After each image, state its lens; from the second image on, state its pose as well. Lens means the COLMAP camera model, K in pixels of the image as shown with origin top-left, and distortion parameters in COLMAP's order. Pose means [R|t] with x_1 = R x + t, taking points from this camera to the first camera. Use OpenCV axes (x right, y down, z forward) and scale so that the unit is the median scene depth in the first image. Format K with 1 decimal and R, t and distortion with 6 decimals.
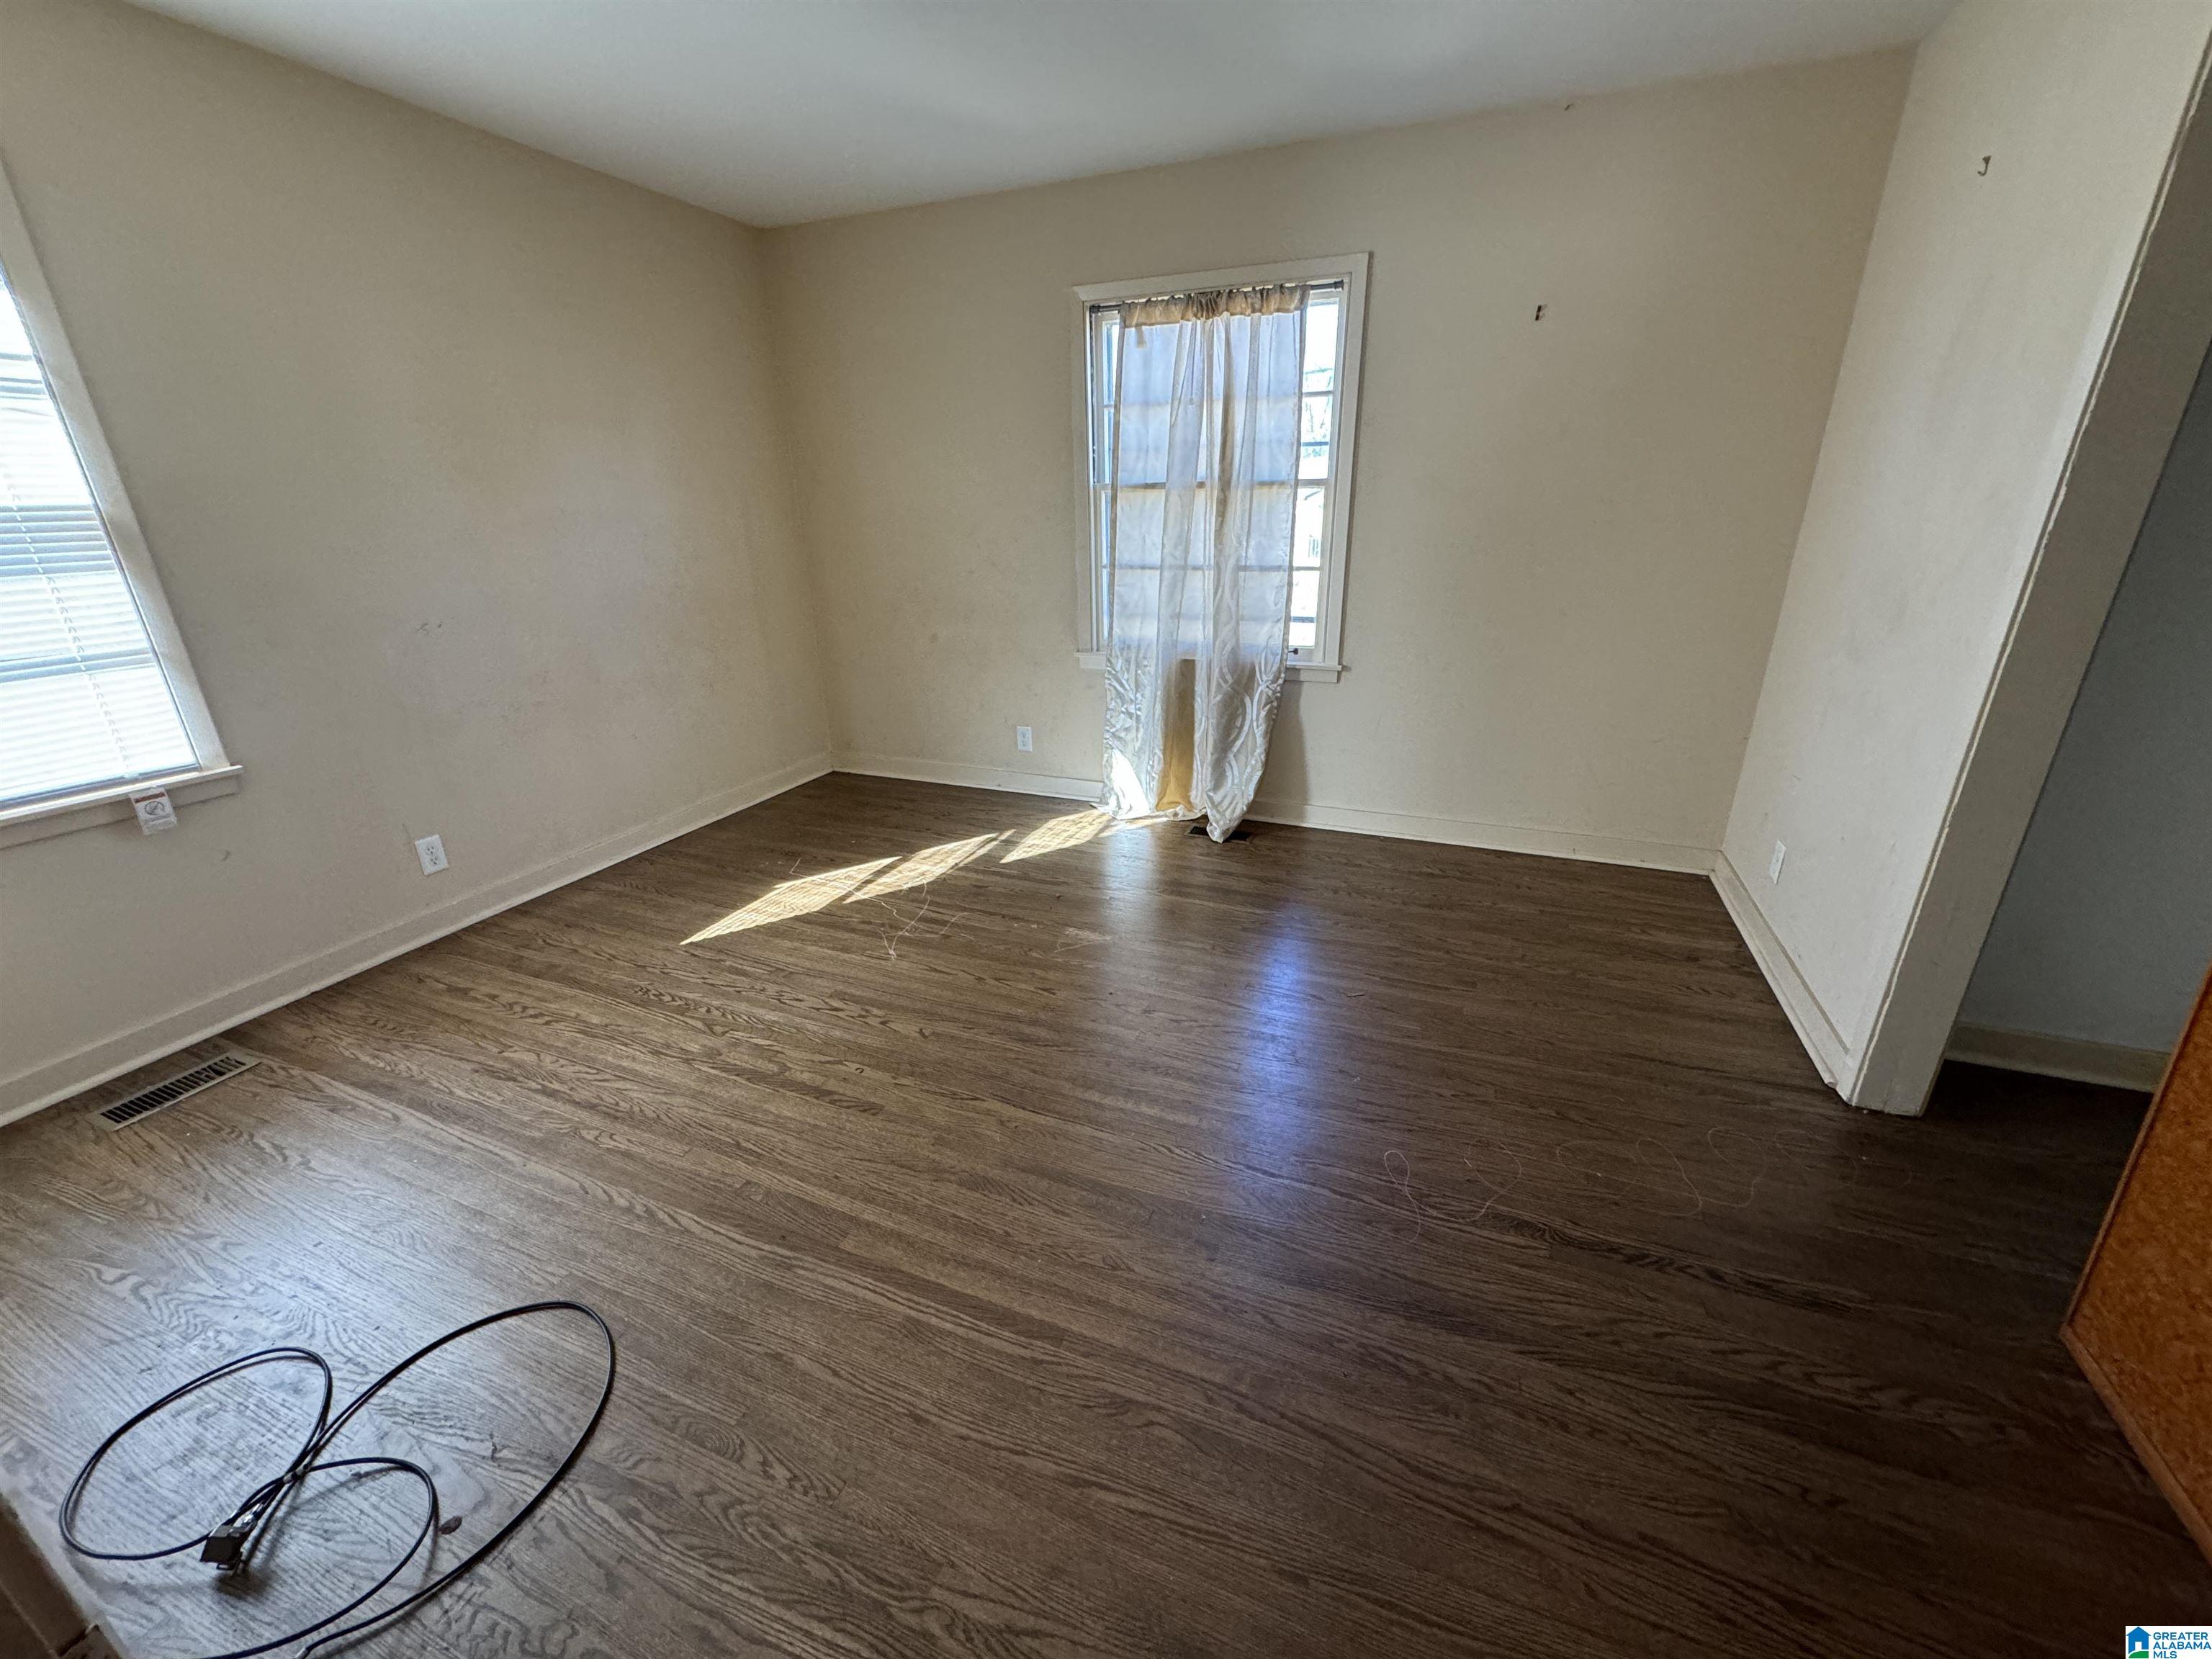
lens RADIAL K [[880.5, 0, 1102.9], [0, 880.5, 826.9], [0, 0, 1]] dist [-0.004382, 0.000394]
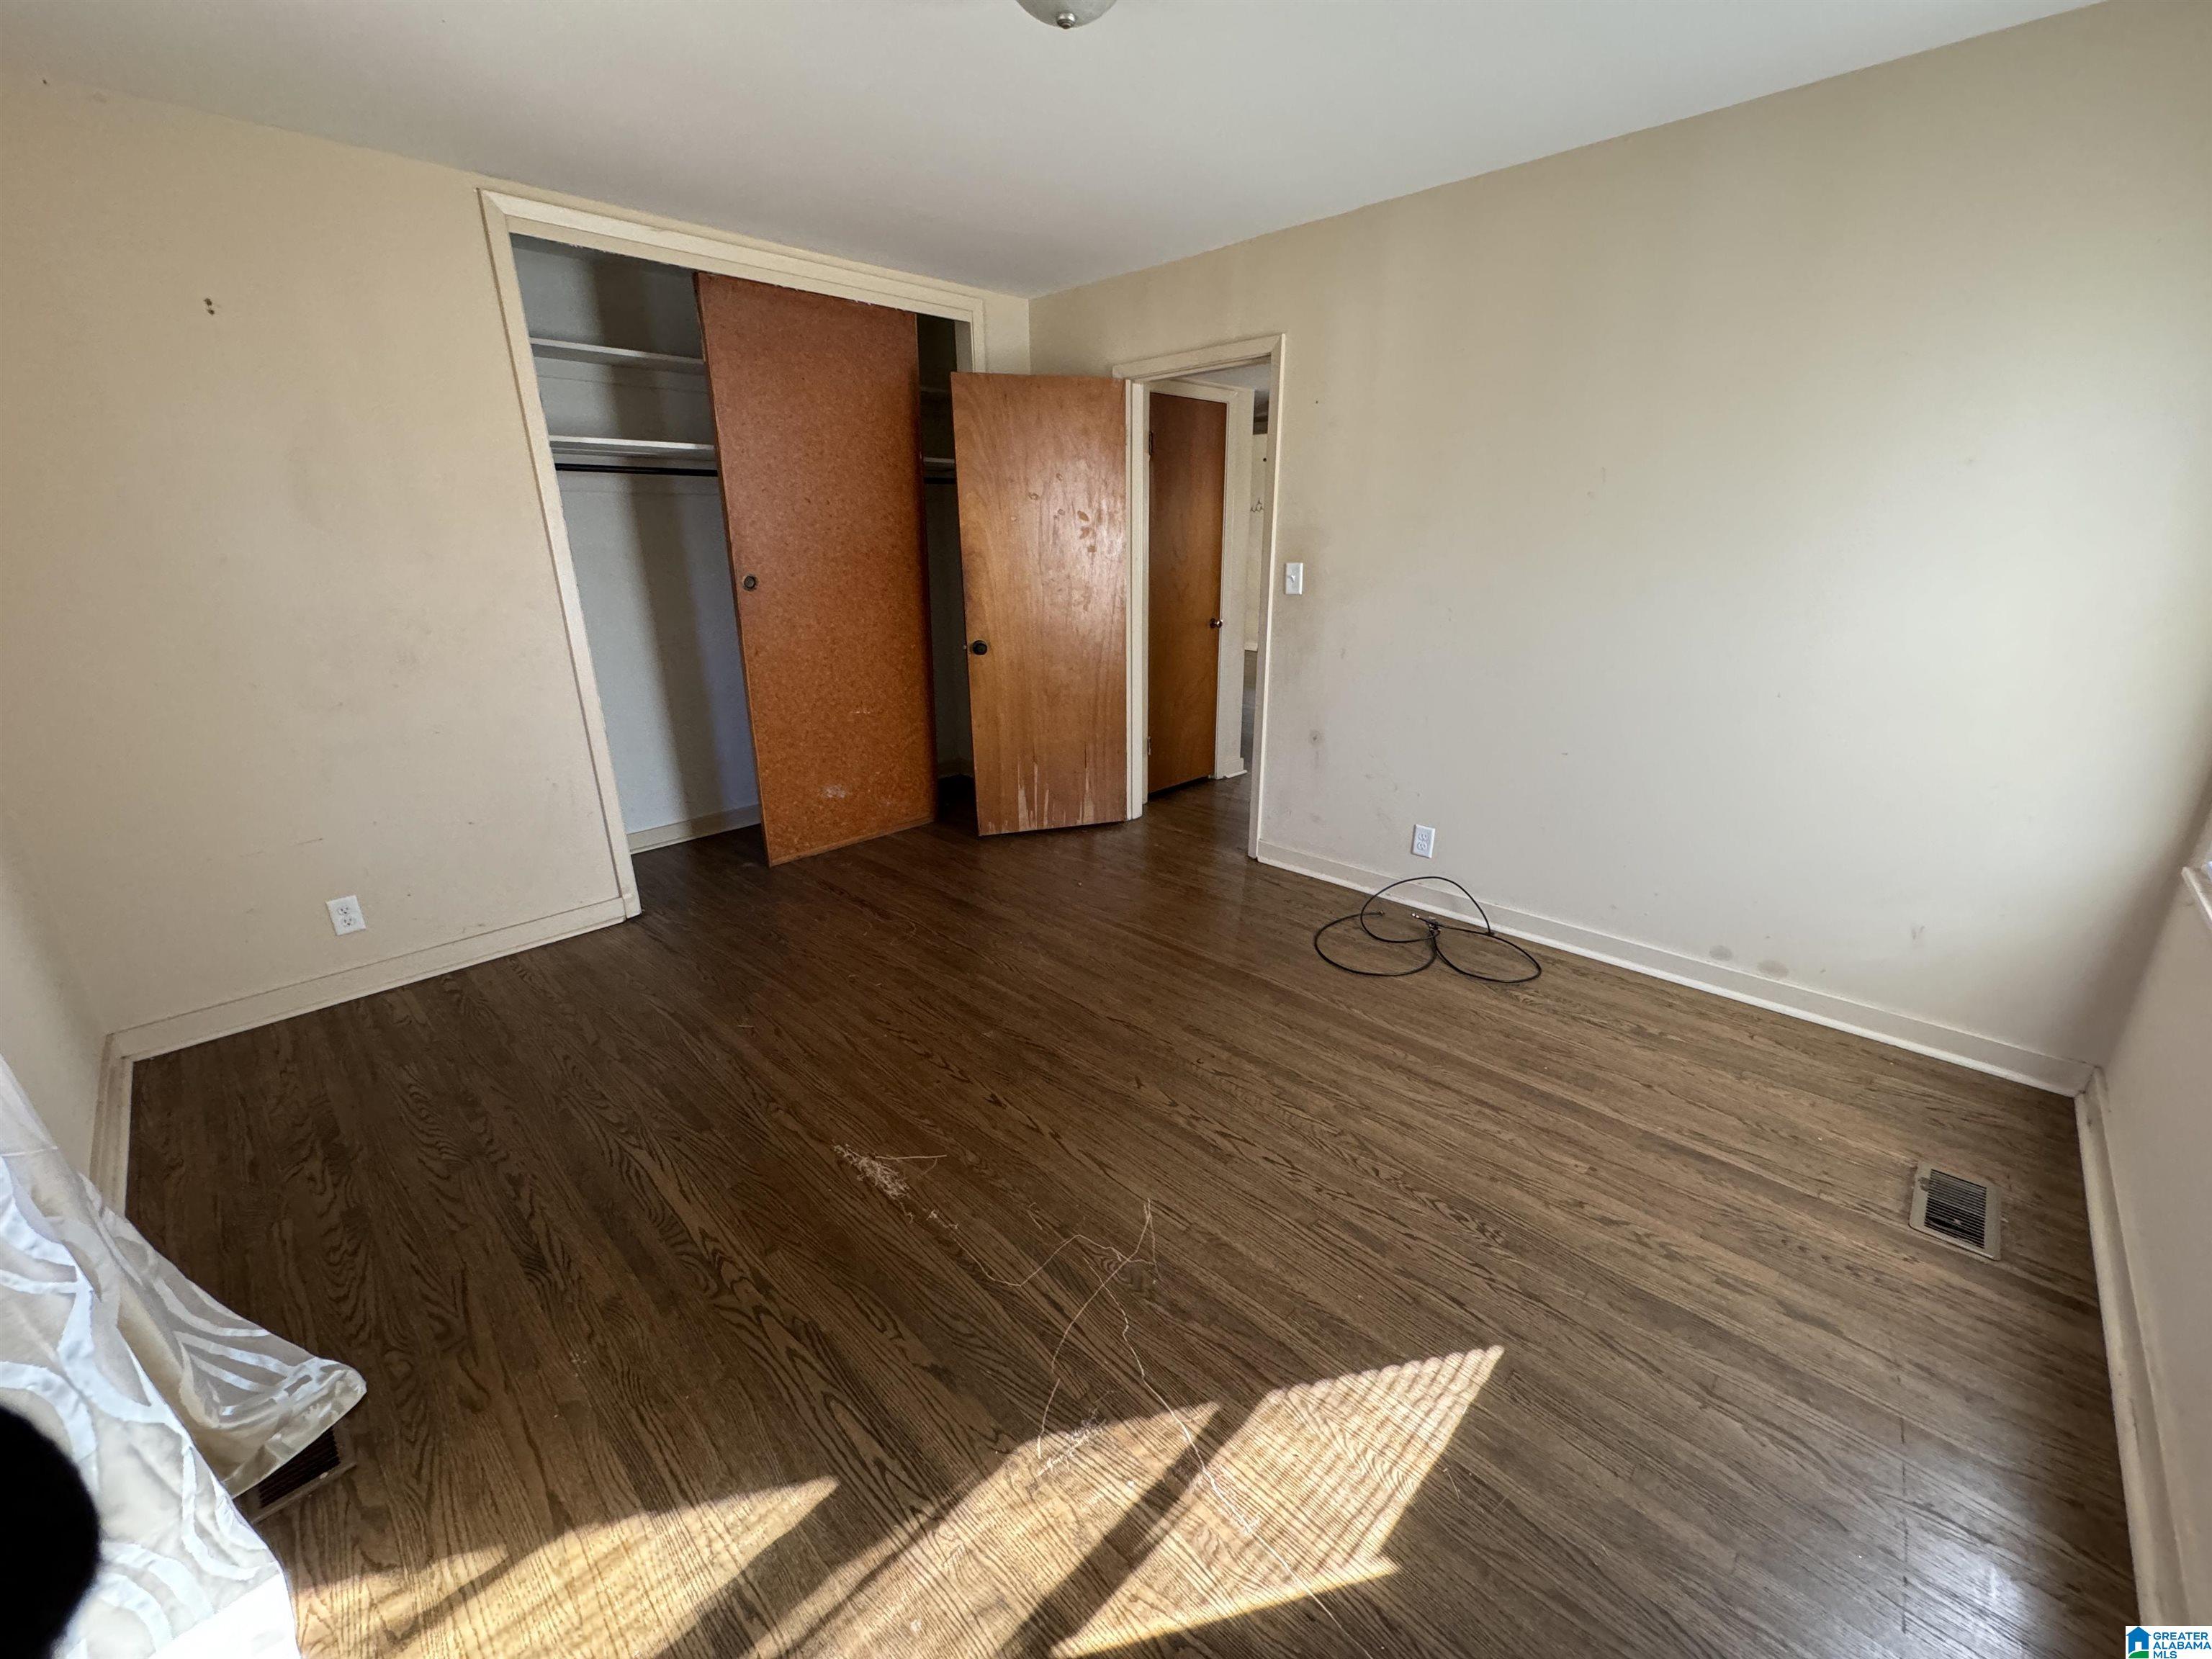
lens RADIAL K [[880.5, 0, 1114.0], [0, 880.5, 825.6], [0, 0, 1]] dist [-0.004382, 0.000394]
pose [[-0.932192, -0.091453, 0.350220, -0.380389], [0.149626, 0.783660, 0.602900, -0.457725], [-0.329591, 0.614421, -0.716839, 1.169524]]
